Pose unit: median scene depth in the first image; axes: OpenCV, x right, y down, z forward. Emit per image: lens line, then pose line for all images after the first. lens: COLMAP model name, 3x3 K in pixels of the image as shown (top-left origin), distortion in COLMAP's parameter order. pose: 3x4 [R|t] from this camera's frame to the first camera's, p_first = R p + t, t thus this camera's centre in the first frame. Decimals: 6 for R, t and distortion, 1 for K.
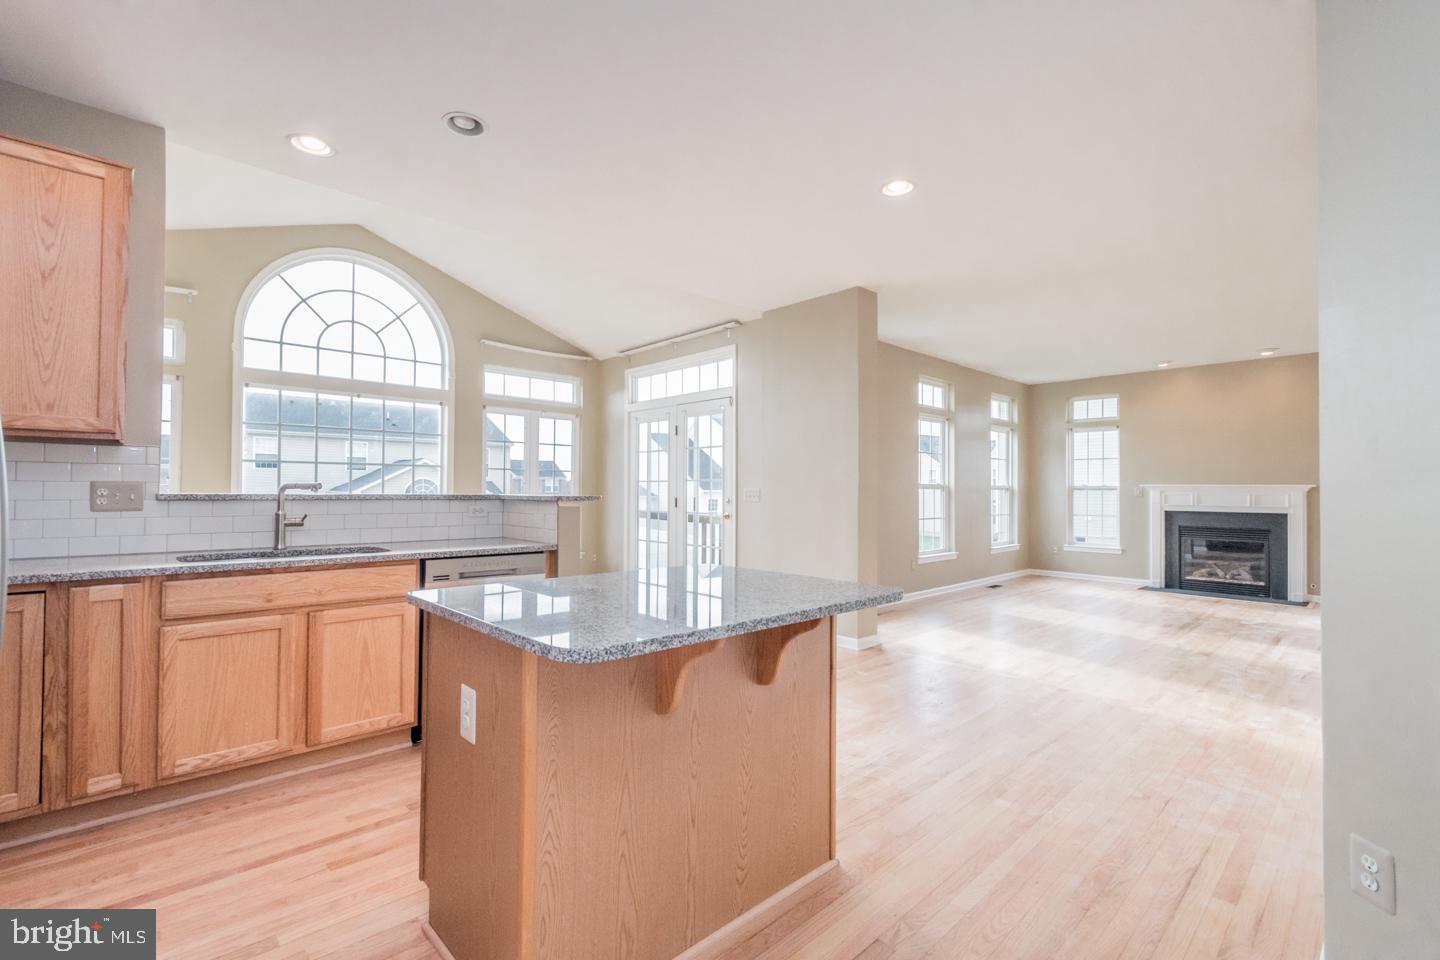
lens RADIAL K [[635.2, 0, 725.6], [0, 635.2, 485.9], [0, 0, 1]] dist [0.000306, 0.000067]
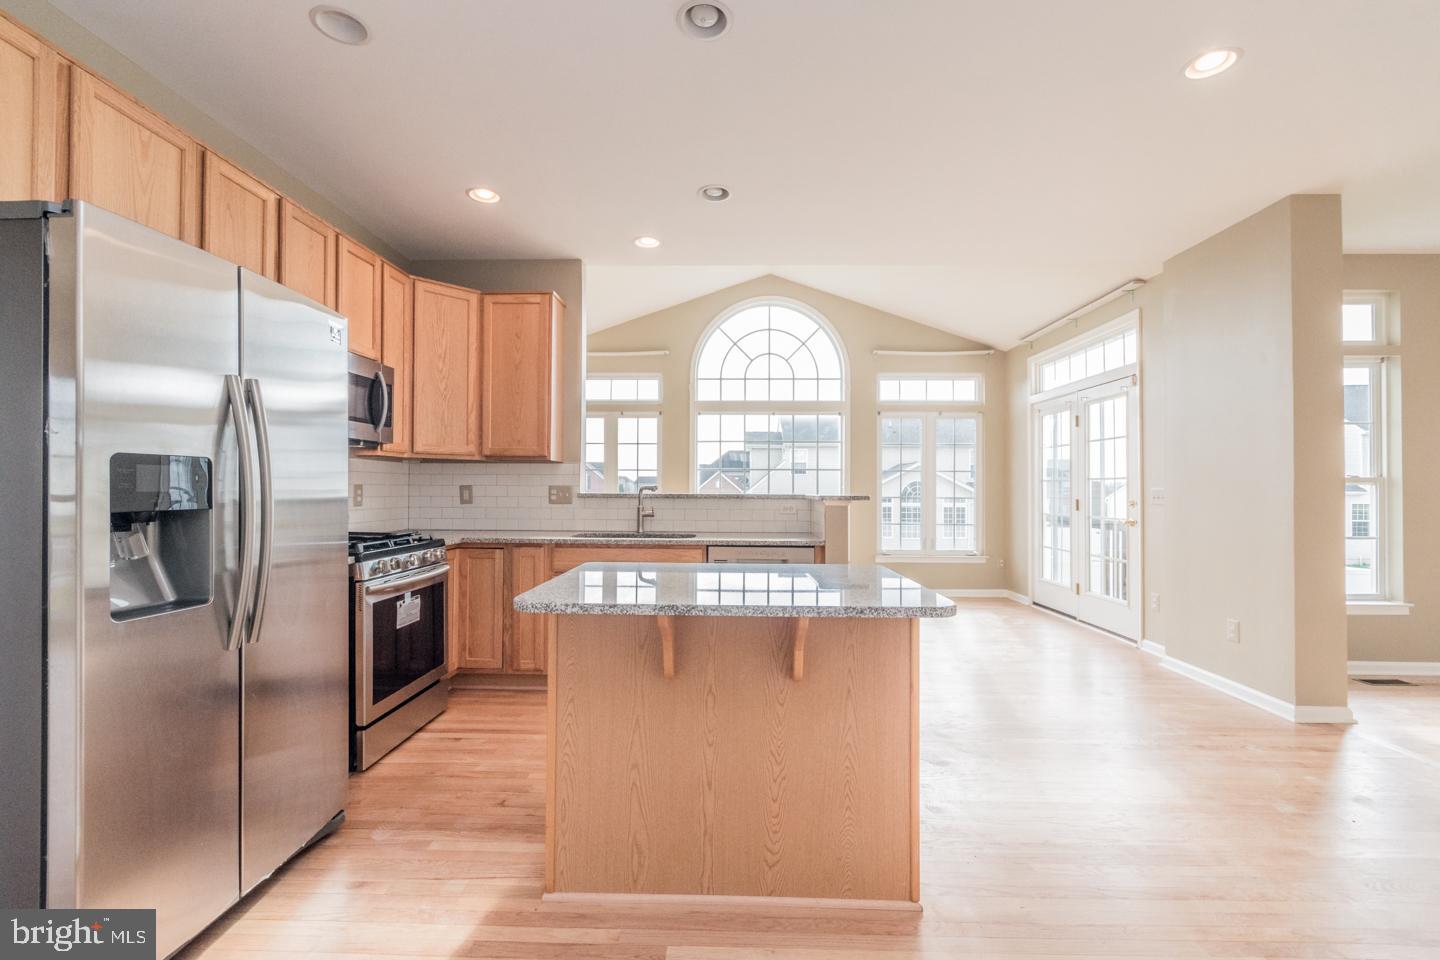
lens RADIAL K [[635.2, 0, 719.3], [0, 635.2, 483.5], [0, 0, 1]] dist [0.000306, 0.000067]
pose [[0.713119, -0.009457, -0.700979, 0.228580], [0.005340, 0.999953, -0.008058, 0.001735], [0.701023, 0.002003, 0.713136, 0.063599]]
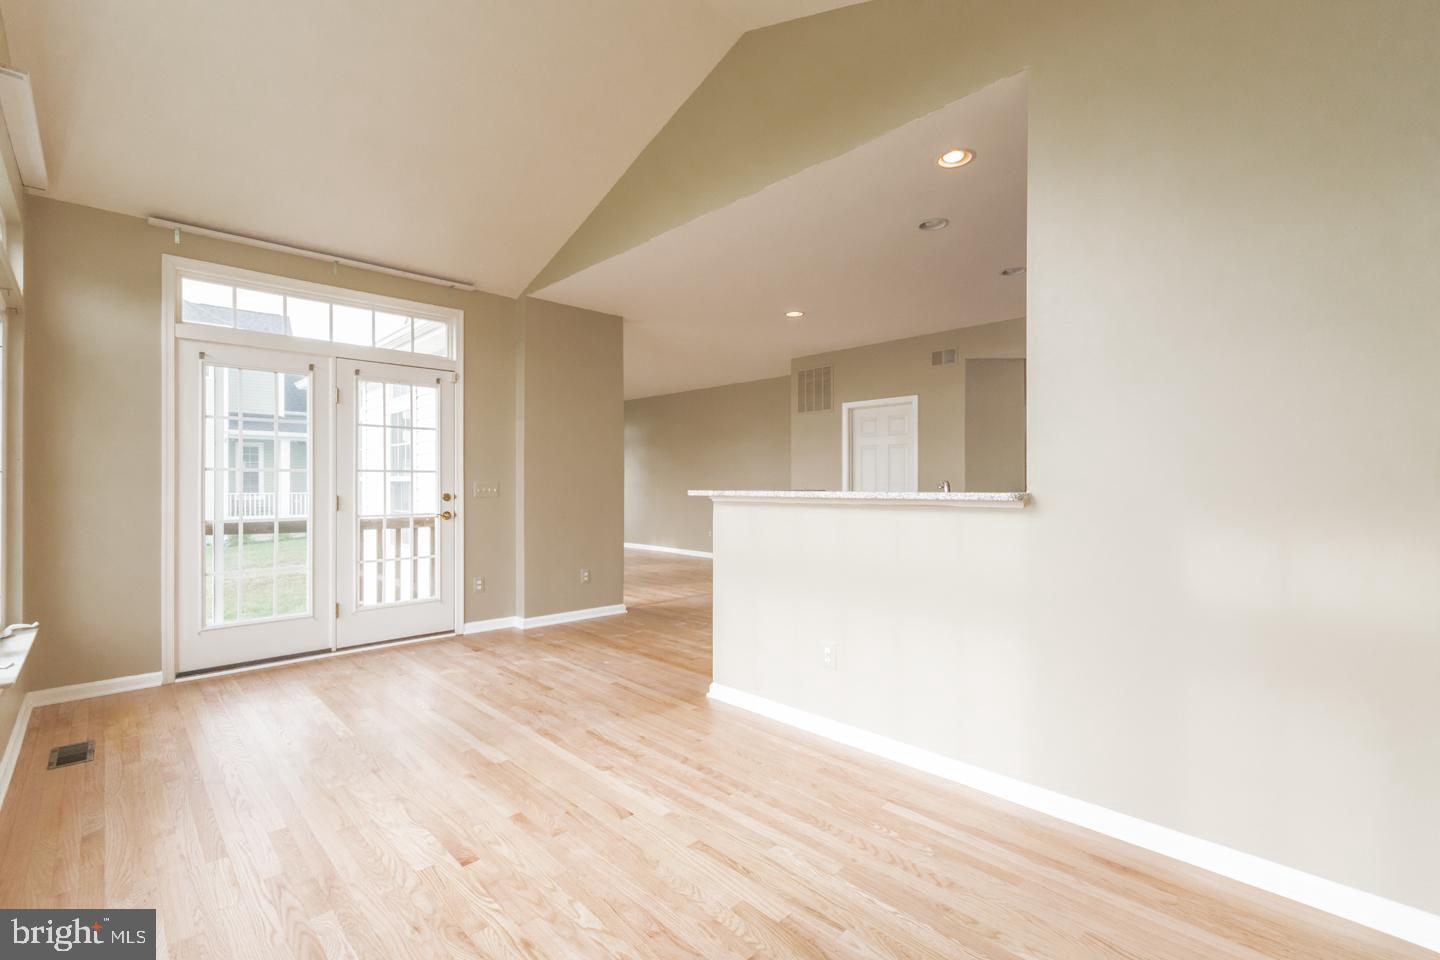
lens RADIAL K [[635.2, 0, 717.6], [0, 635.2, 482.6], [0, 0, 1]] dist [0.000306, 0.000067]
pose [[-0.013261, -0.005382, 0.999898, -0.956815], [-0.006122, 0.999967, 0.005301, -0.001613], [-0.999893, -0.006051, -0.013293, 0.774486]]
